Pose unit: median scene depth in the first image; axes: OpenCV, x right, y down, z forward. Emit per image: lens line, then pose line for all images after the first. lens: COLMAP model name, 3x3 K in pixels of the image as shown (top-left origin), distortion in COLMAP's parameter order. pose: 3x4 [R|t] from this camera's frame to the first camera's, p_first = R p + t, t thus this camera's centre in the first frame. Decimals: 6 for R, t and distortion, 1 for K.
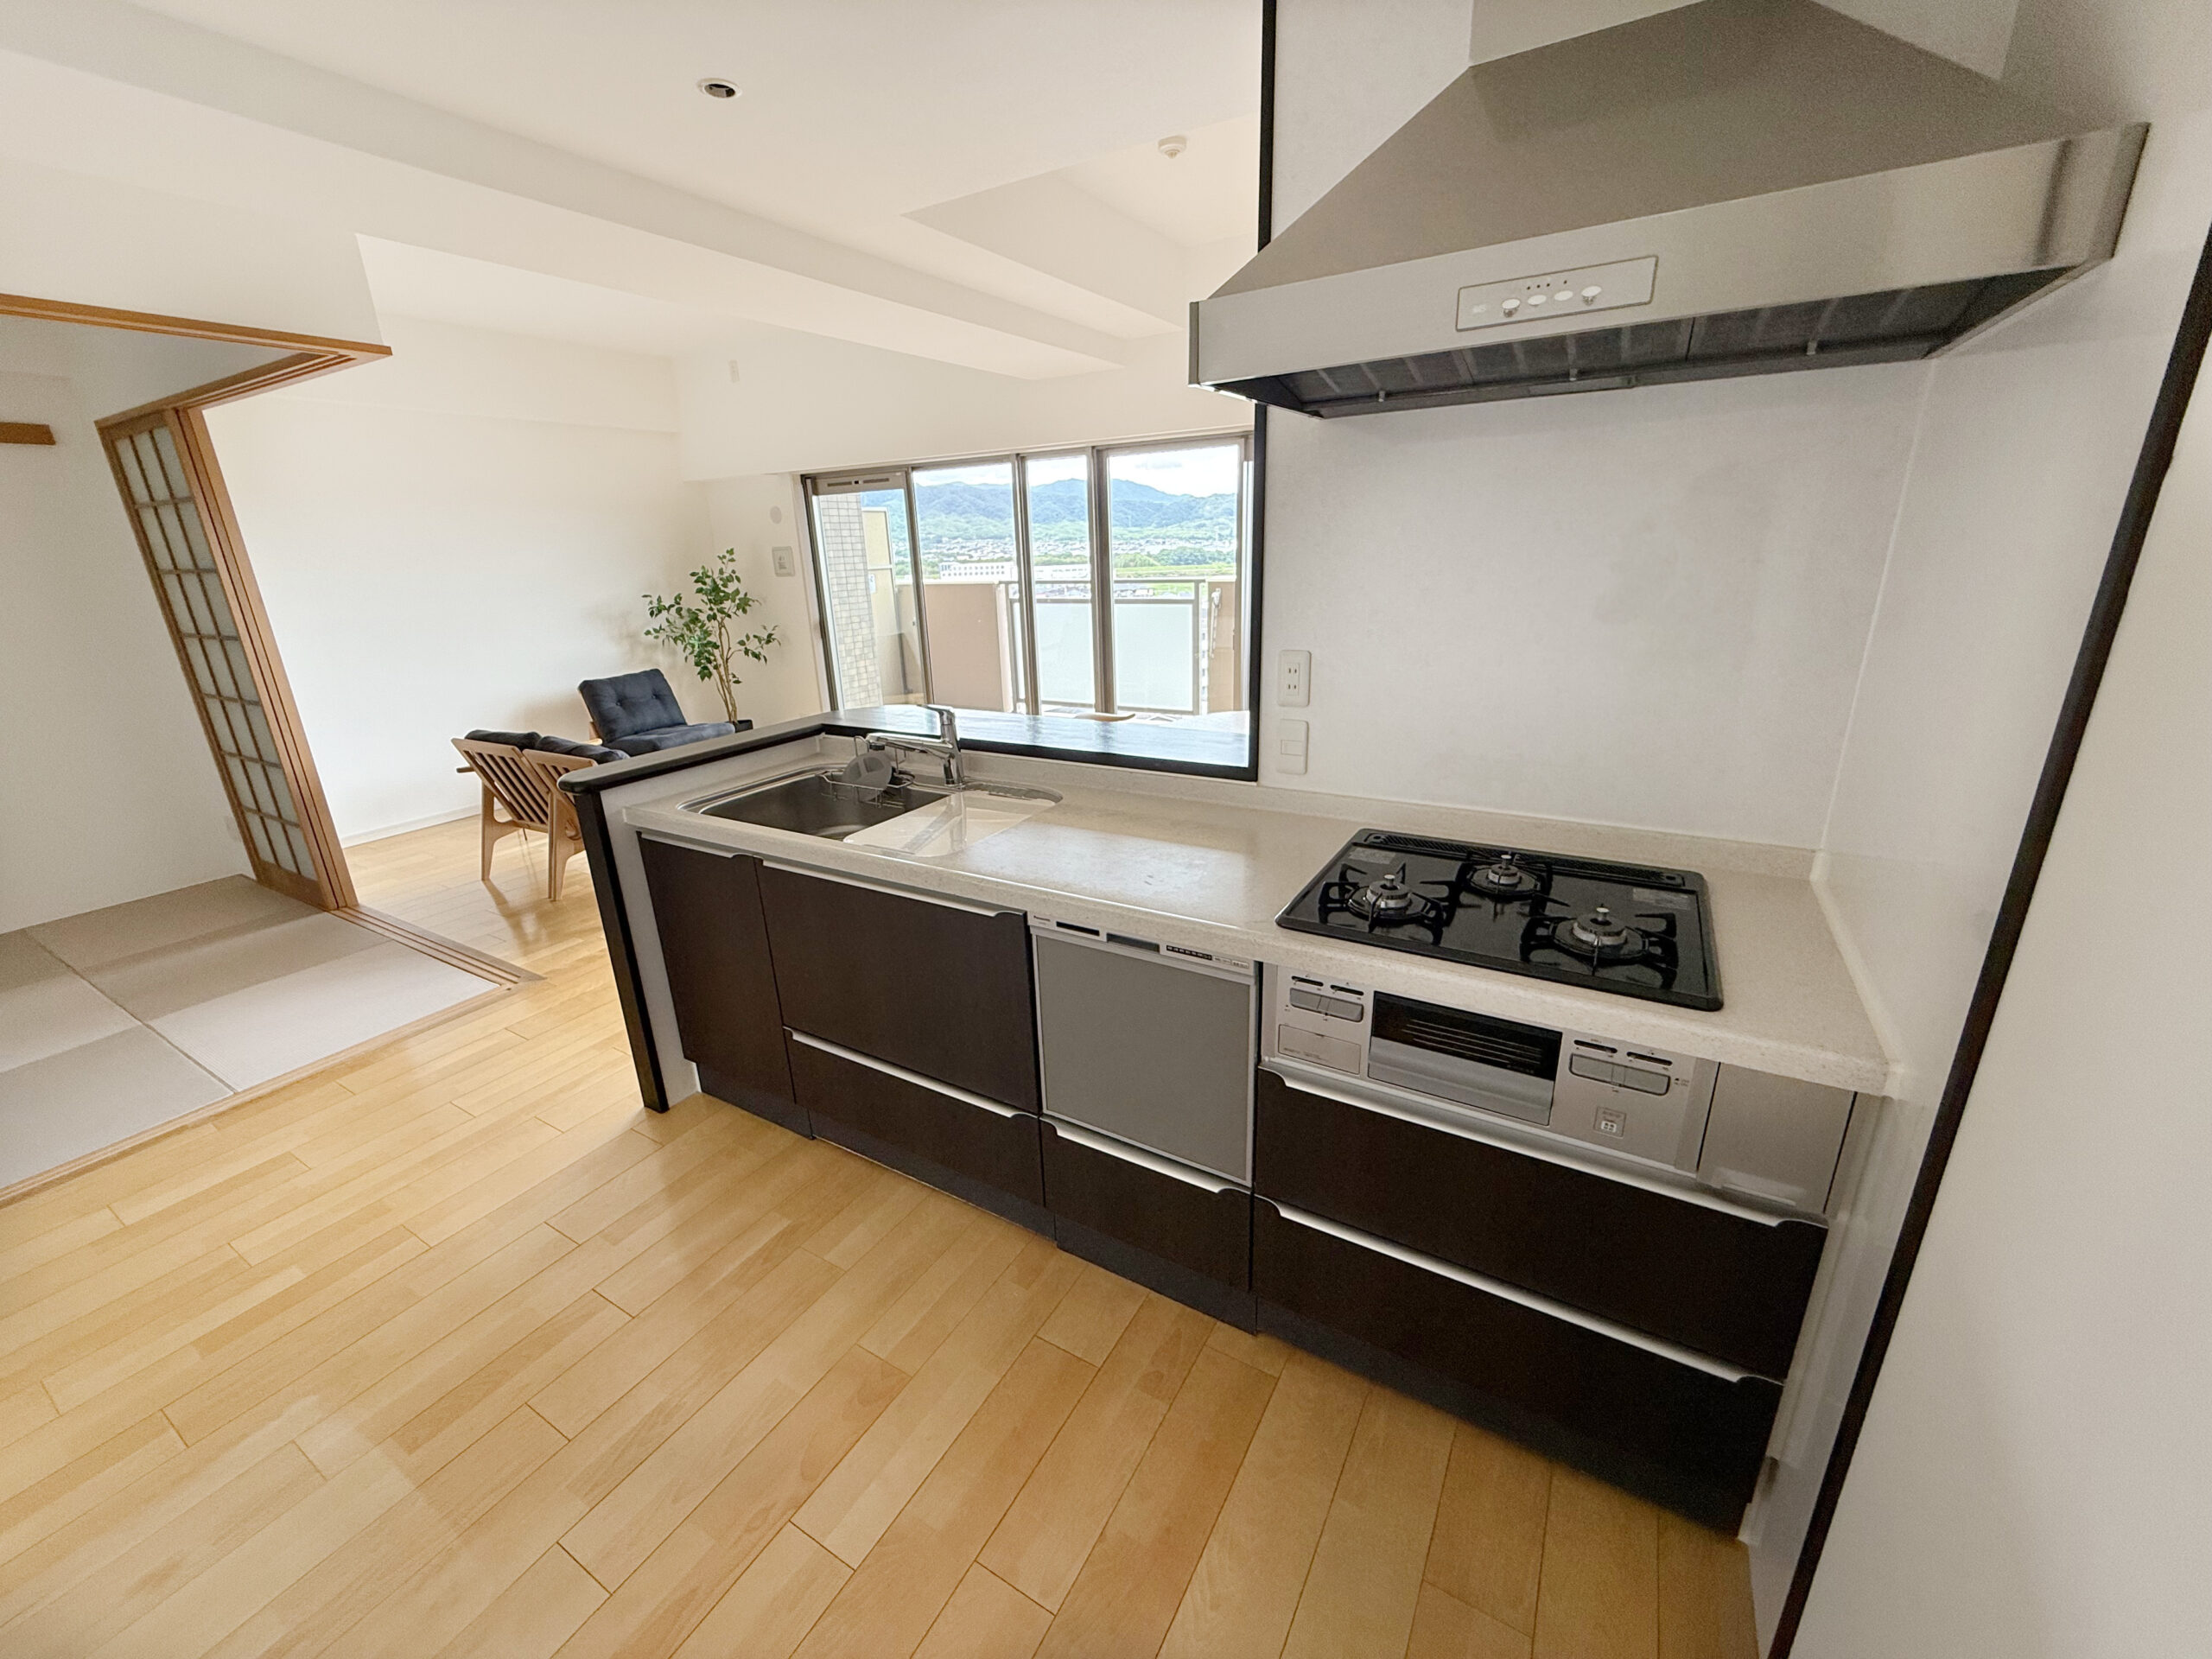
lens RADIAL K [[878.4, 0, 1106.0], [0, 878.4, 829.5], [0, 0, 1]] dist [0.001628, 0.000025]
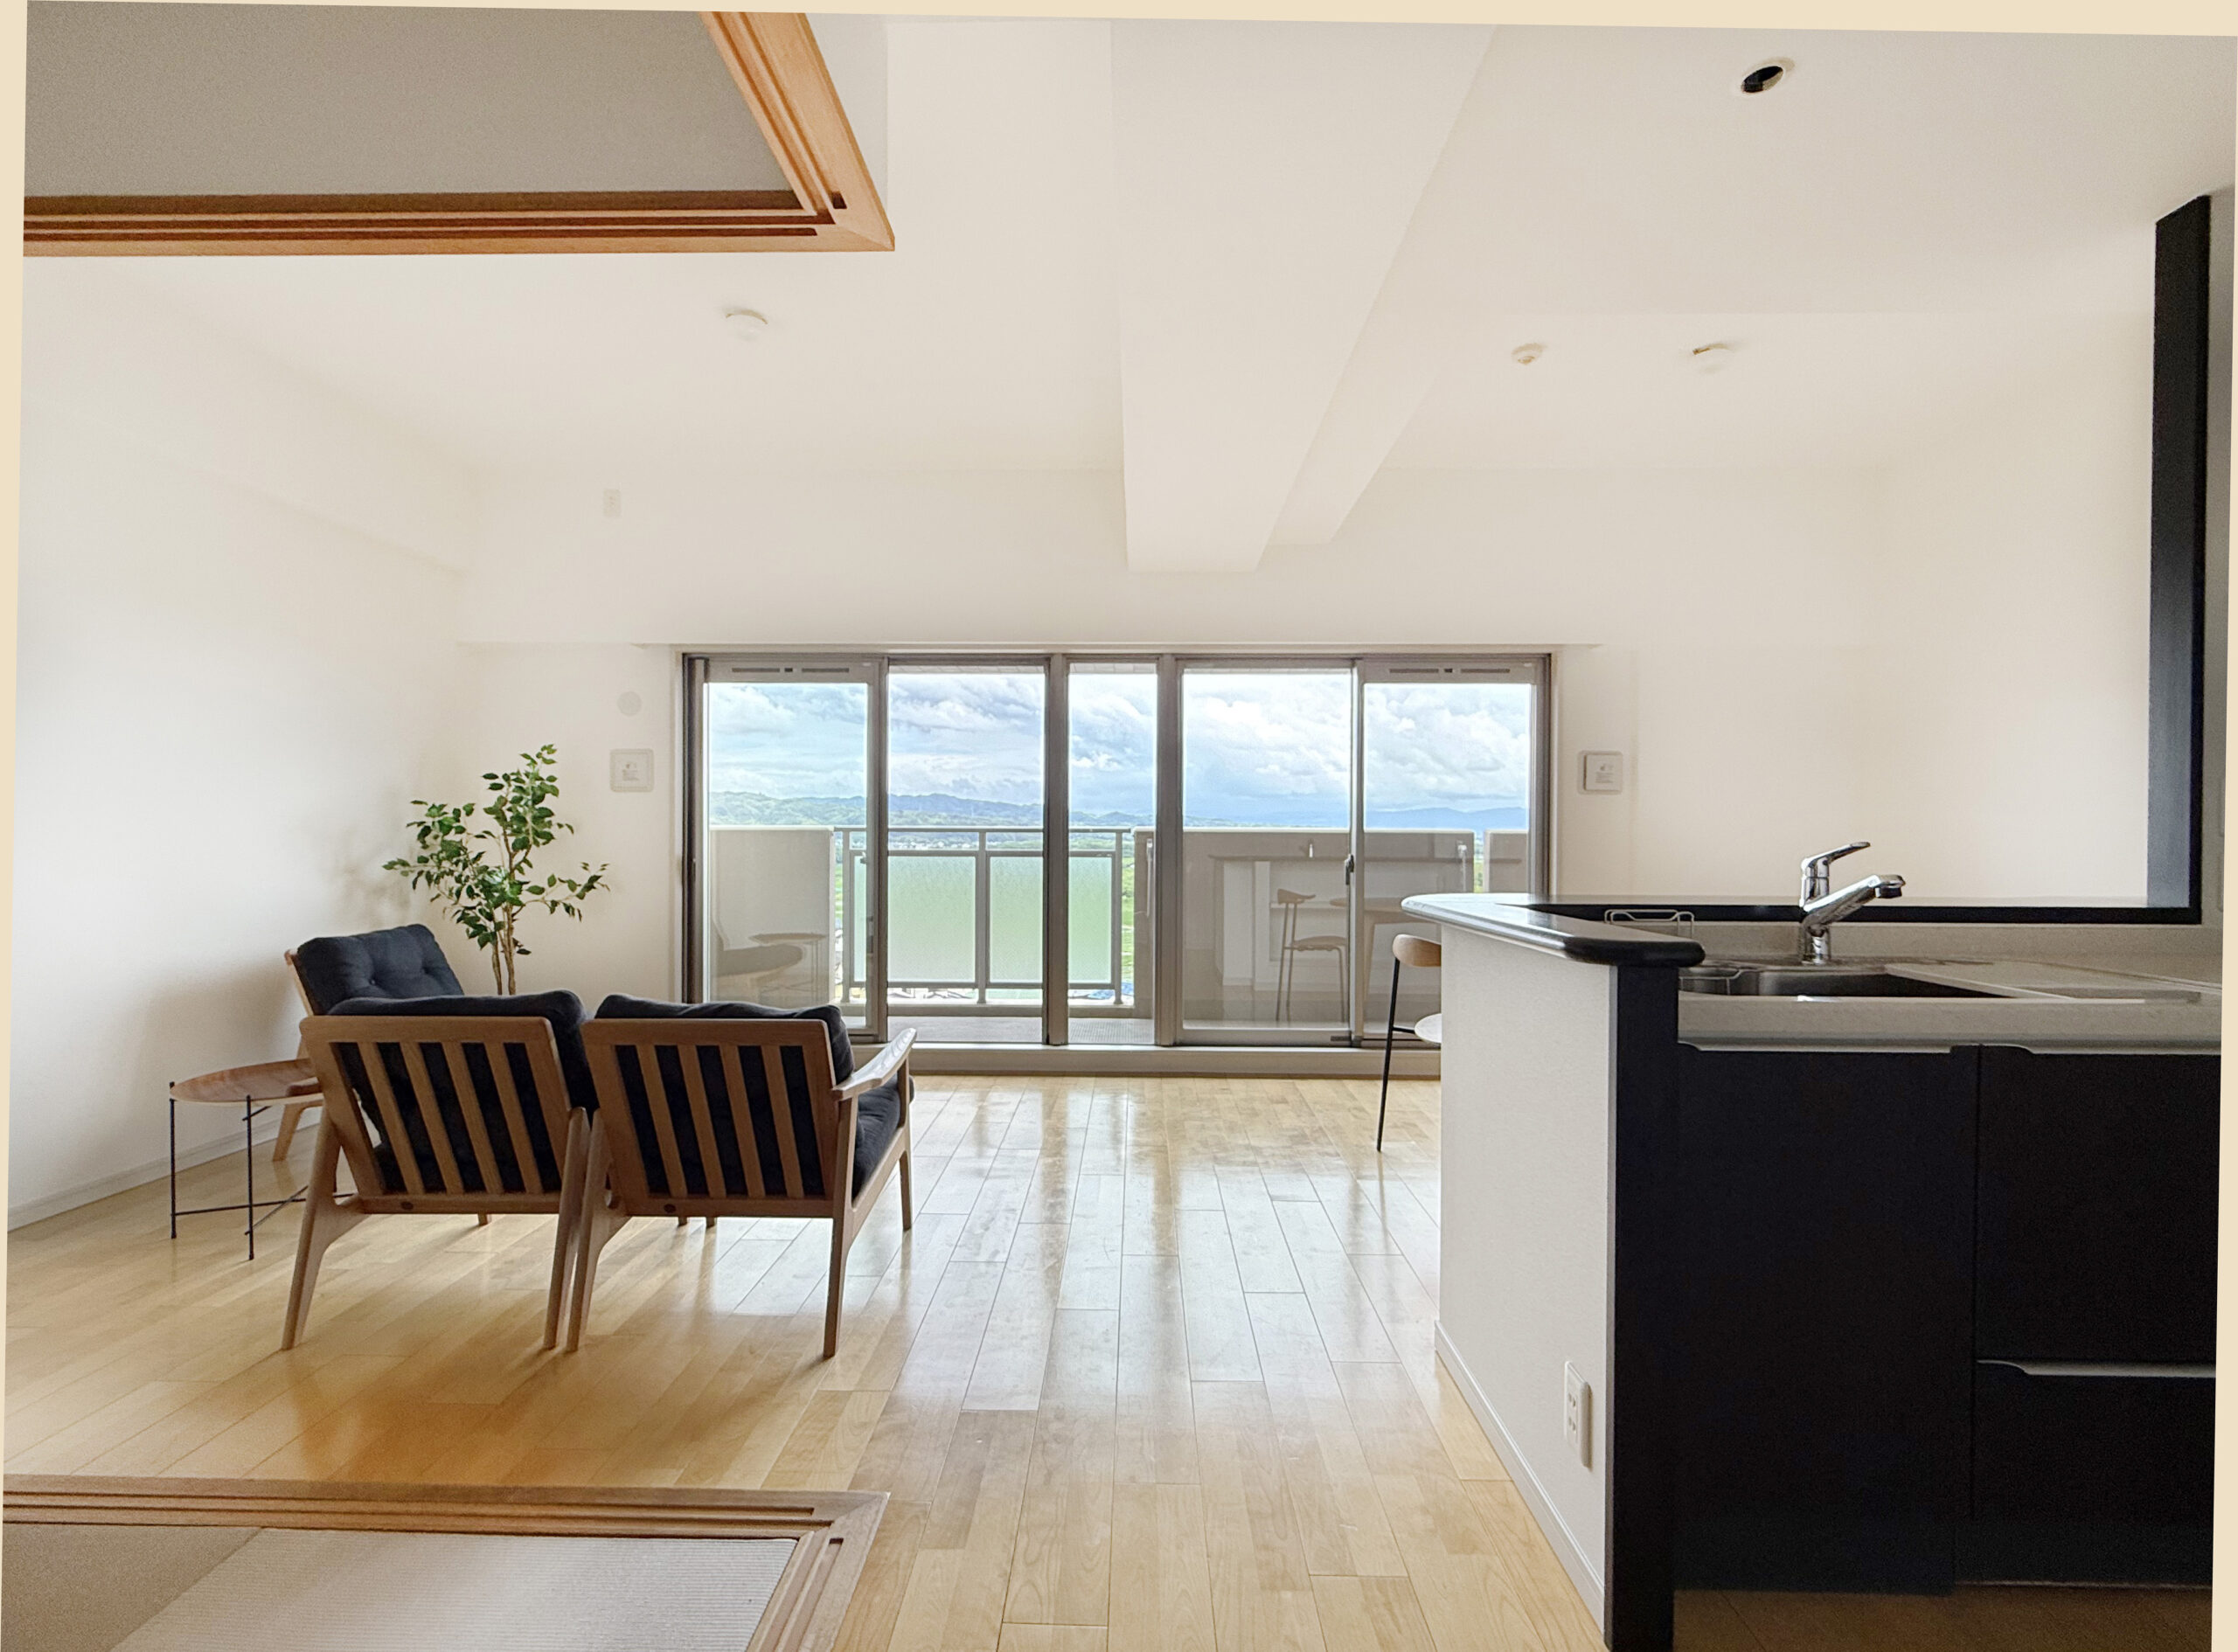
lens RADIAL K [[1011.8, 0, 1120.3], [0, 1011.8, 852.2], [0, 0, 1]] dist [-0.002357, -0.000222]
pose [[0.870760, 0.030641, 0.490752, -0.420875], [0.121287, 0.953833, -0.274758, 0.008756], [-0.476514, 0.298770, 0.826844, 0.212488]]
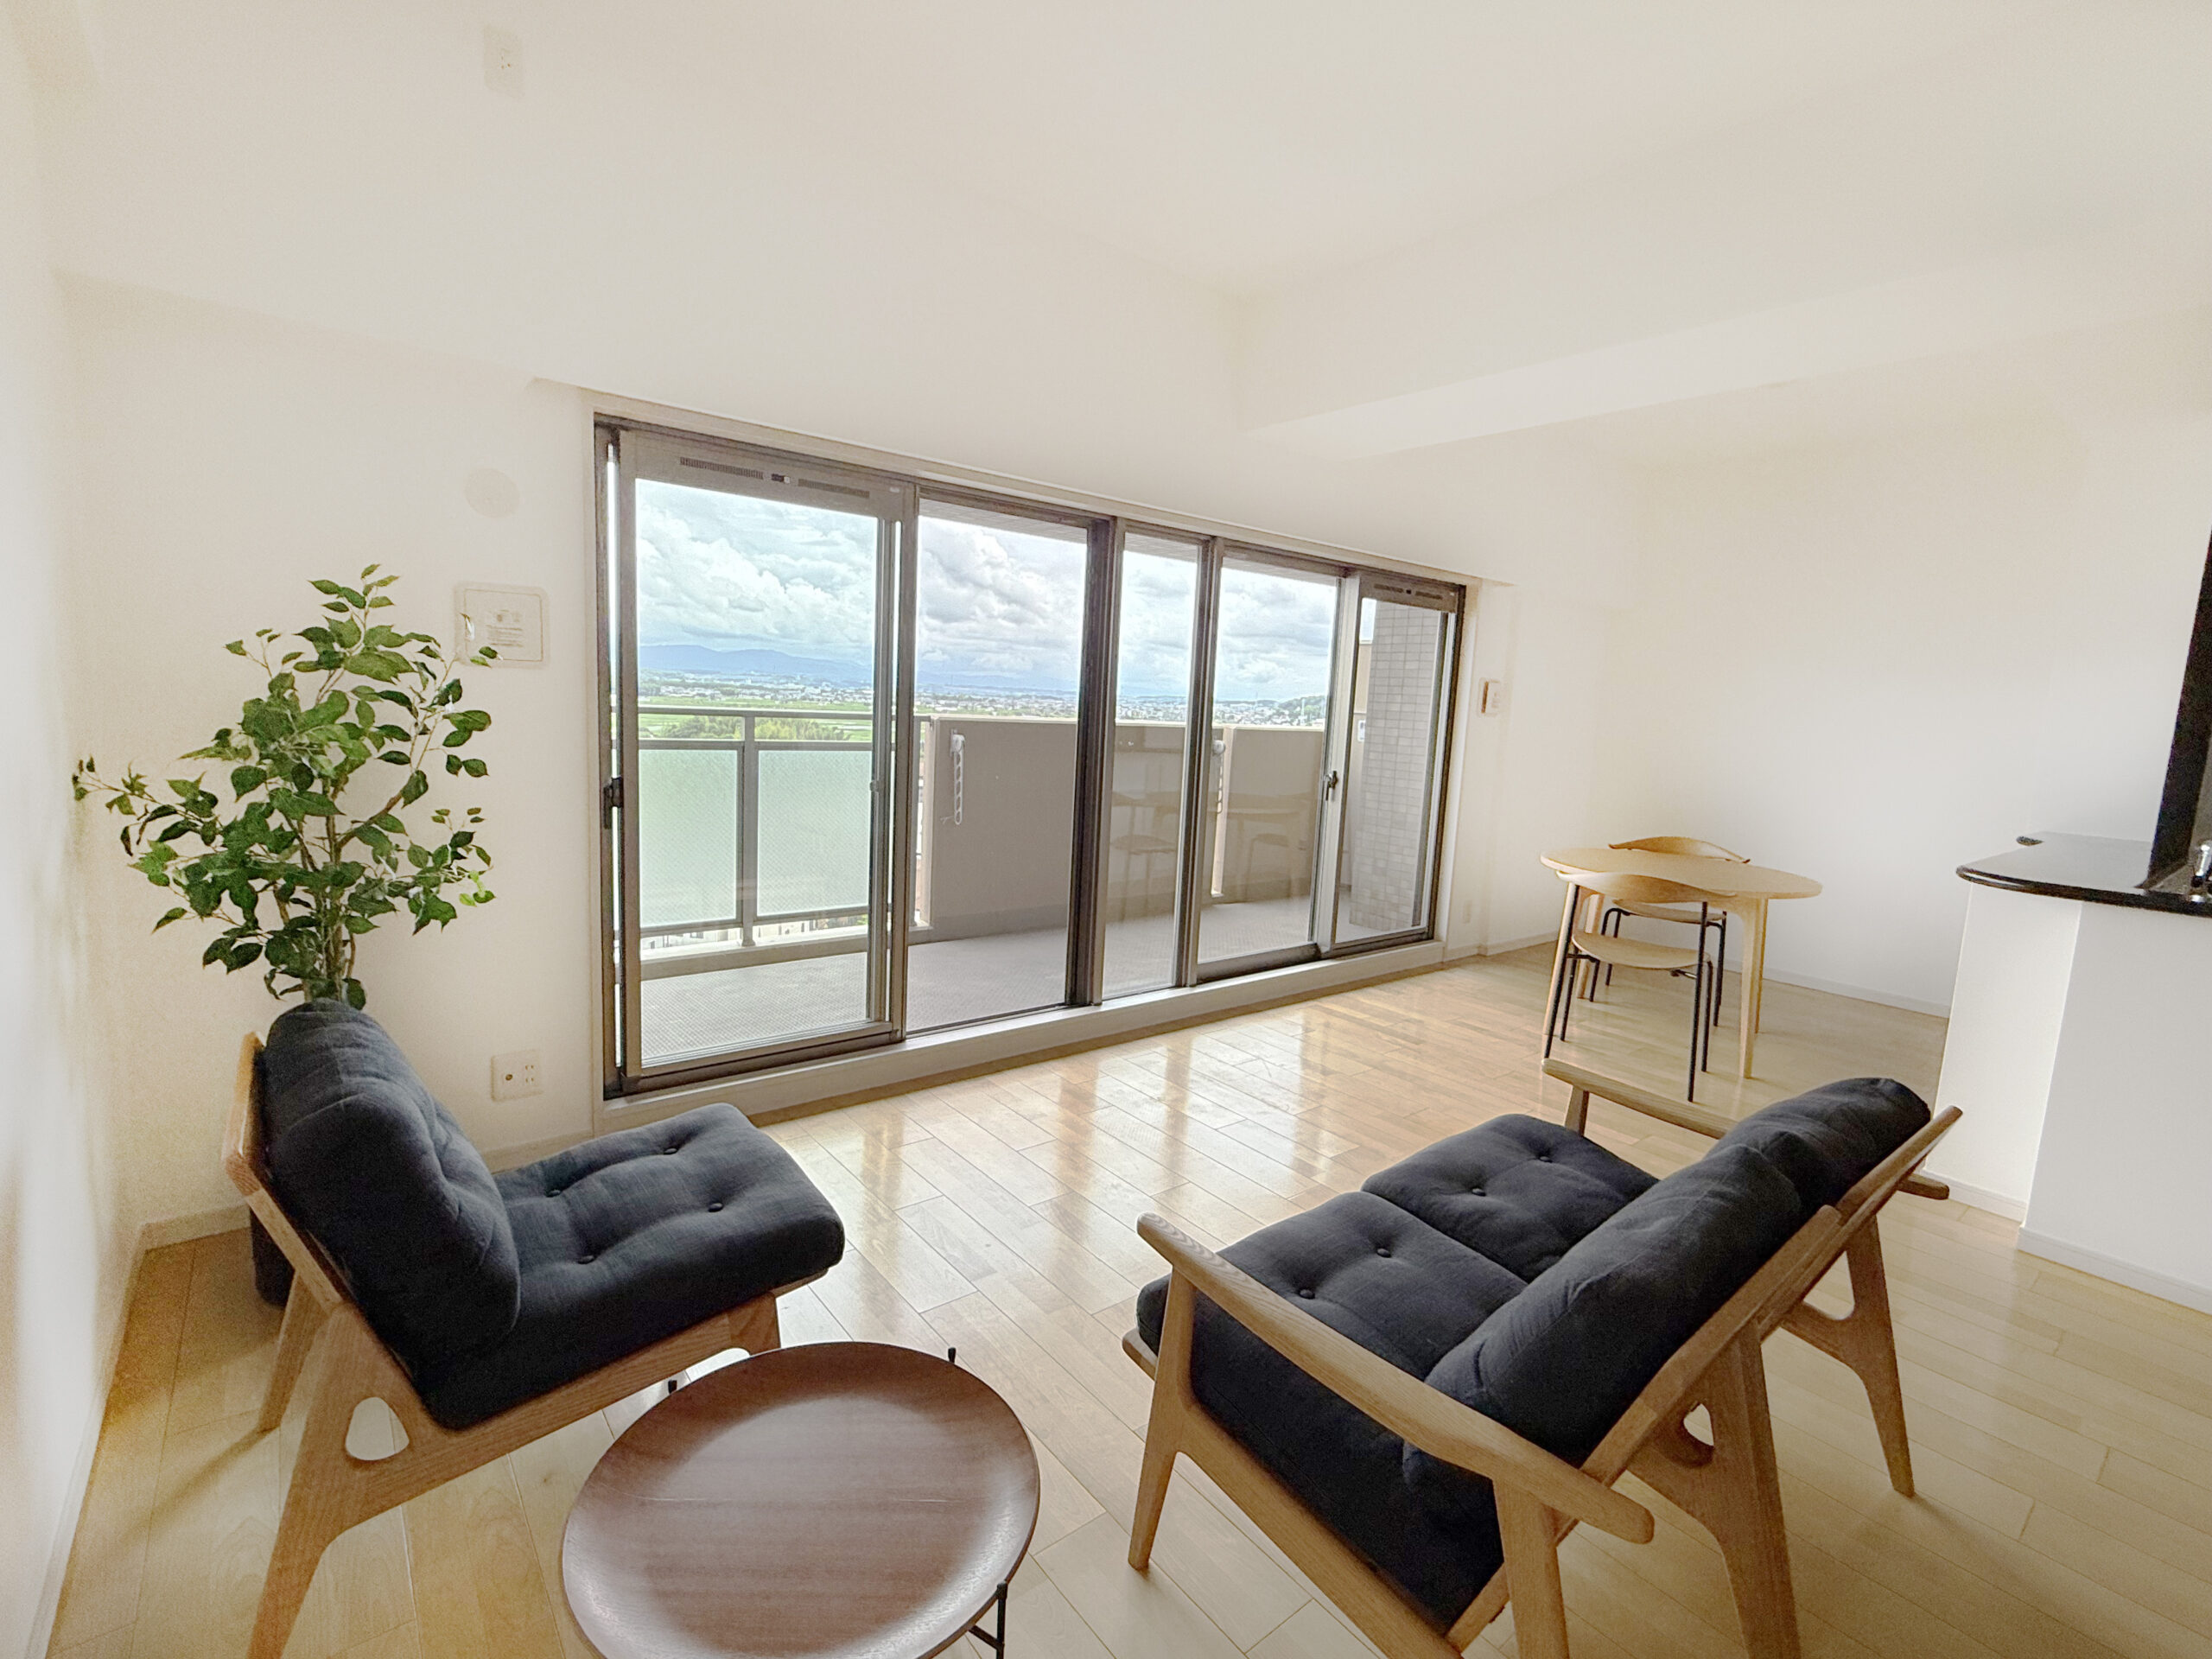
lens RADIAL K [[1000.3, 0, 1106.0], [0, 1000.3, 829.5], [0, 0, 1]] dist [0.000124, -0.000169]
pose [[0.347849, -0.069416, 0.934977, -0.661244], [0.231630, 0.972704, -0.013959, -0.167642], [-0.908487, 0.221424, 0.354433, 0.666334]]
